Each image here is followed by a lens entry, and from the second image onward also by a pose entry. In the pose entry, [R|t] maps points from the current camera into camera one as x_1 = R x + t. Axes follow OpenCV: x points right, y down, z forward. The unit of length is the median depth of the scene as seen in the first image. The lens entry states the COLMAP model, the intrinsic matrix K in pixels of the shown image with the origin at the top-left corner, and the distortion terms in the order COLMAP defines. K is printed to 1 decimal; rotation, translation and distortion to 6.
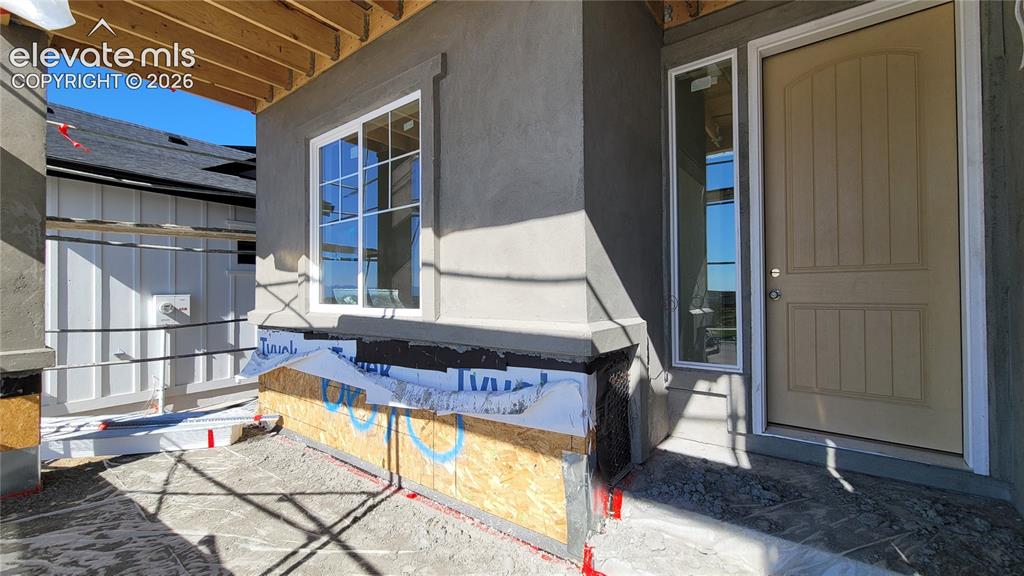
lens RADIAL K [[416.1, 0, 516.9], [0, 416.1, 286.5], [0, 0, 1]] dist [-0.000147, 0.000194]
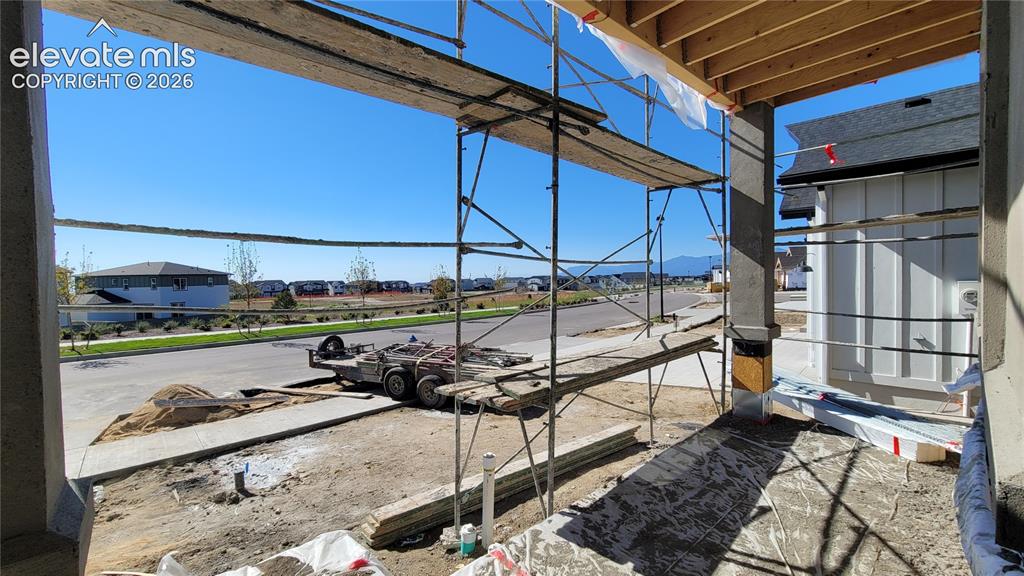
lens RADIAL K [[416.1, 0, 515.5], [0, 416.1, 290.7], [0, 0, 1]] dist [-0.000147, 0.000194]
pose [[-0.178140, 0.043020, -0.983064, 0.391295], [0.035630, 0.998671, 0.037246, -0.056041], [0.983360, -0.028392, -0.179436, 0.415585]]
